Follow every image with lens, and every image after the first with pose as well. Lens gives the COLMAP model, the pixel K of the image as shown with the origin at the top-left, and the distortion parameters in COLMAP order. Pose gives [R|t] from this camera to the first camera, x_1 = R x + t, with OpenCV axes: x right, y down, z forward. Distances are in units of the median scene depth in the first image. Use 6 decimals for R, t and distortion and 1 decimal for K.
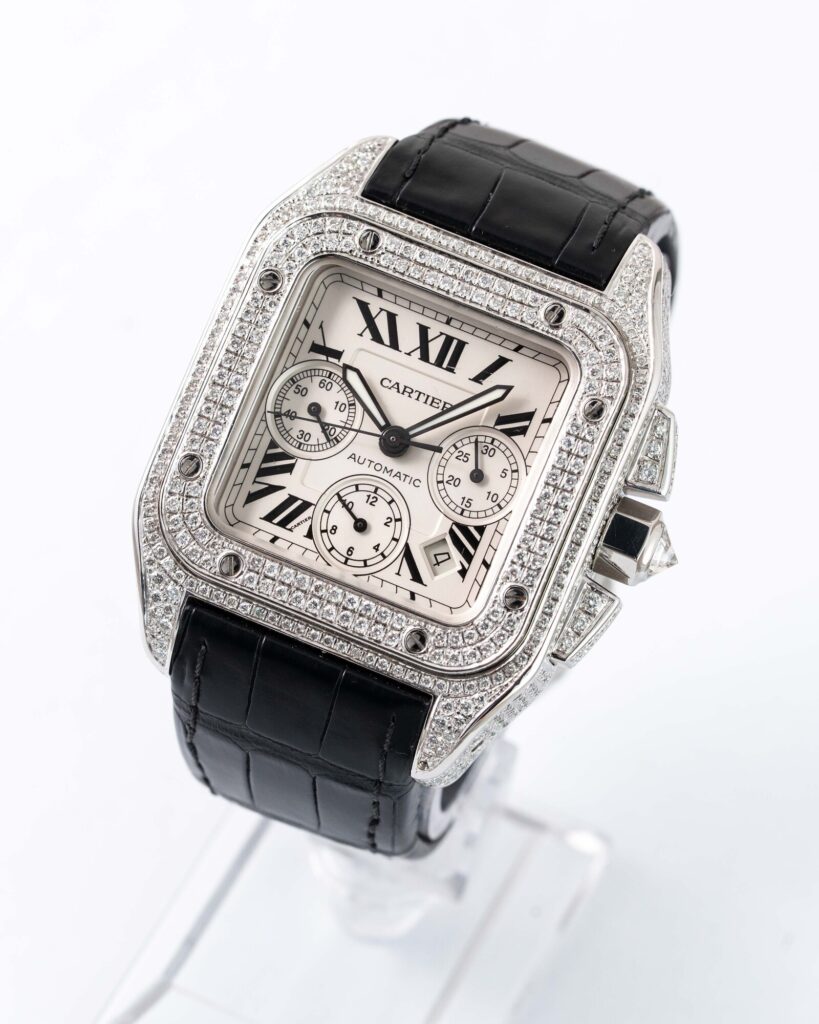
lens RADIAL K [[4758.4, 0, 409.5], [0, 4758.4, 512.0], [0, 0, 1]] dist [0.147704, -1.460278]
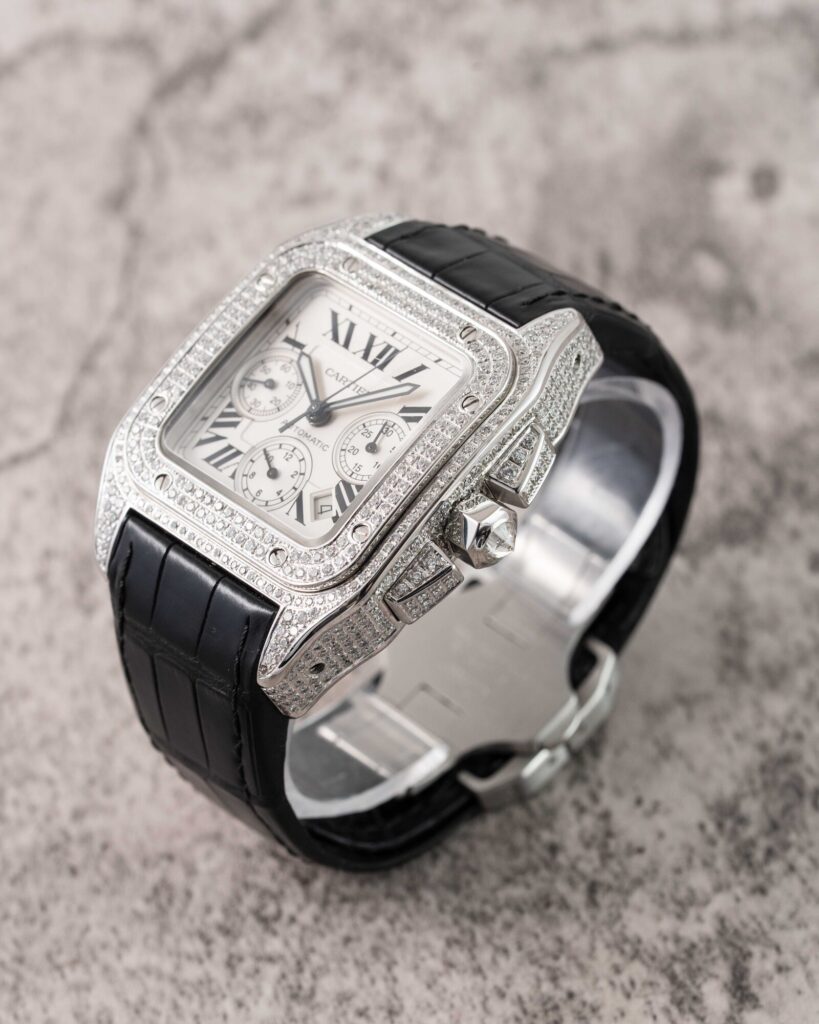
lens RADIAL K [[4758.4, 0, 409.5], [0, 4758.4, 512.0], [0, 0, 1]] dist [0.147704, -1.460278]
pose [[0.920801, 0.168398, -0.351806, 0.439406], [-0.271770, 0.923992, -0.269034, 0.321037], [0.279761, 0.343337, 0.896579, -0.050844]]
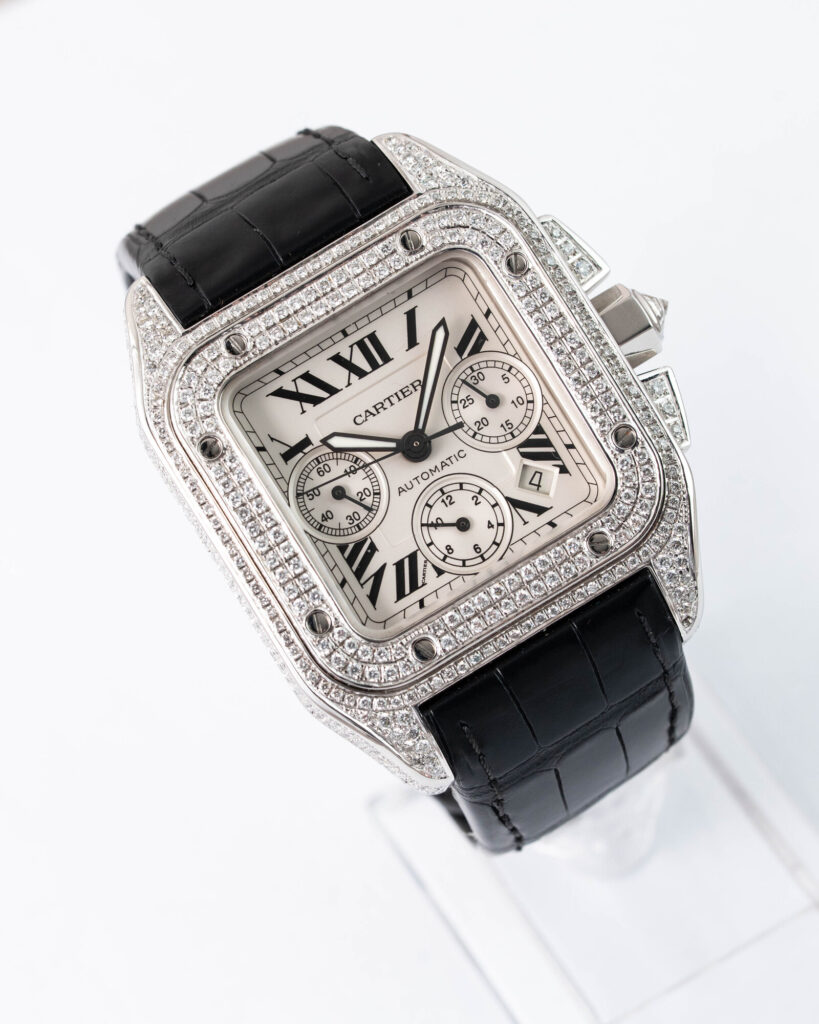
lens RADIAL K [[4758.4, 0, 409.5], [0, 4758.4, 512.0], [0, 0, 1]] dist [0.147704, -1.460278]
pose [[0.565231, -0.781059, 0.265444, -0.276799], [0.787922, 0.606460, 0.106702, -0.112959], [-0.244322, 0.148838, 0.958204, 0.053669]]
